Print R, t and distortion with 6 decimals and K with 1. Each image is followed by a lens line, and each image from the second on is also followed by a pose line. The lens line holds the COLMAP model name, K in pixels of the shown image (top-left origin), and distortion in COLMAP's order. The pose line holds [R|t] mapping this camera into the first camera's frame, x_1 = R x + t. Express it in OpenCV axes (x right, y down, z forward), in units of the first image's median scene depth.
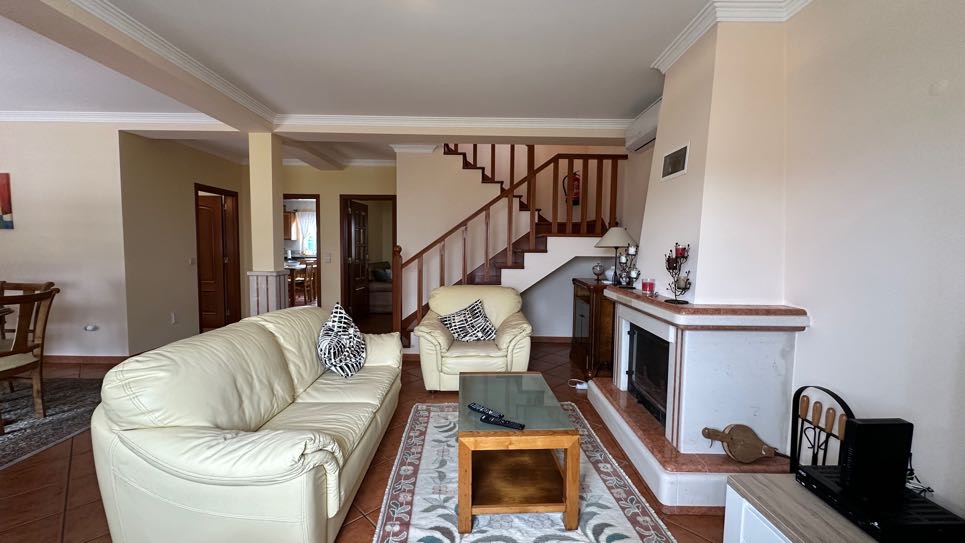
lens RADIAL K [[386.0, 0, 480.2], [0, 386.0, 270.9], [0, 0, 1]] dist [-0.004032, 0.000783]
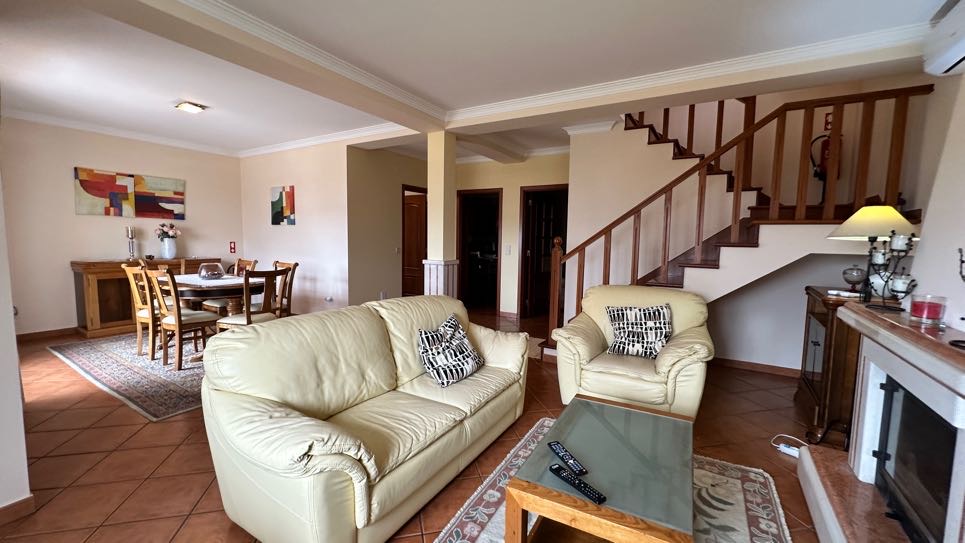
lens RADIAL K [[386.0, 0, 480.8], [0, 386.0, 271.3], [0, 0, 1]] dist [-0.004032, 0.000783]
pose [[0.853634, 0.047945, -0.518662, 0.139143], [-0.040843, 0.998850, 0.025114, -0.000978], [0.519269, -0.000254, 0.854611, 0.170779]]
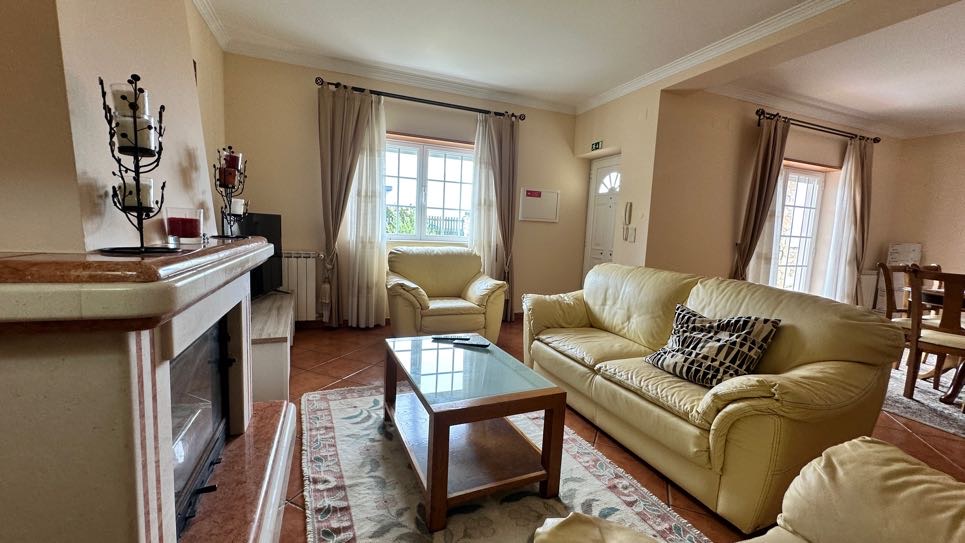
lens RADIAL K [[386.0, 0, 480.8], [0, 386.0, 273.7], [0, 0, 1]] dist [-0.004032, 0.000783]
pose [[-0.929146, -0.018540, -0.369248, 0.226663], [-0.084532, 0.982939, 0.163354, 0.000499], [0.359920, 0.182993, -0.914861, 1.144965]]
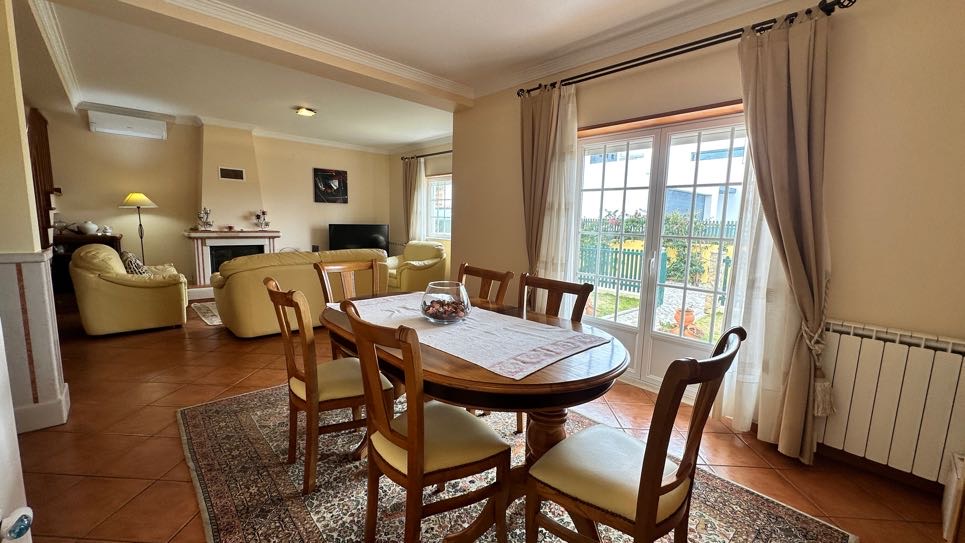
lens RADIAL K [[386.0, 0, 479.6], [0, 386.0, 271.8], [0, 0, 1]] dist [-0.004032, 0.000783]
pose [[-0.680523, -0.131018, 0.720918, -1.713553], [0.003466, 0.983297, 0.181974, -0.079398], [-0.732718, 0.126336, -0.668703, 1.125158]]
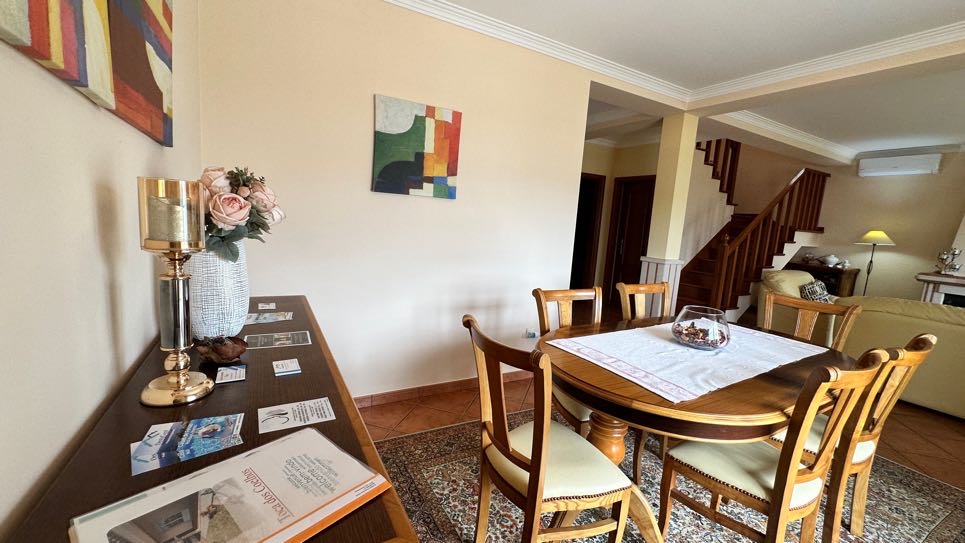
lens RADIAL K [[386.0, 0, 481.4], [0, 386.0, 270.6], [0, 0, 1]] dist [-0.004032, 0.000783]
pose [[0.870946, -0.024692, 0.490758, -1.823502], [-0.024940, 0.995228, 0.094335, -0.059327], [-0.490746, -0.094400, 0.866174, 0.470374]]
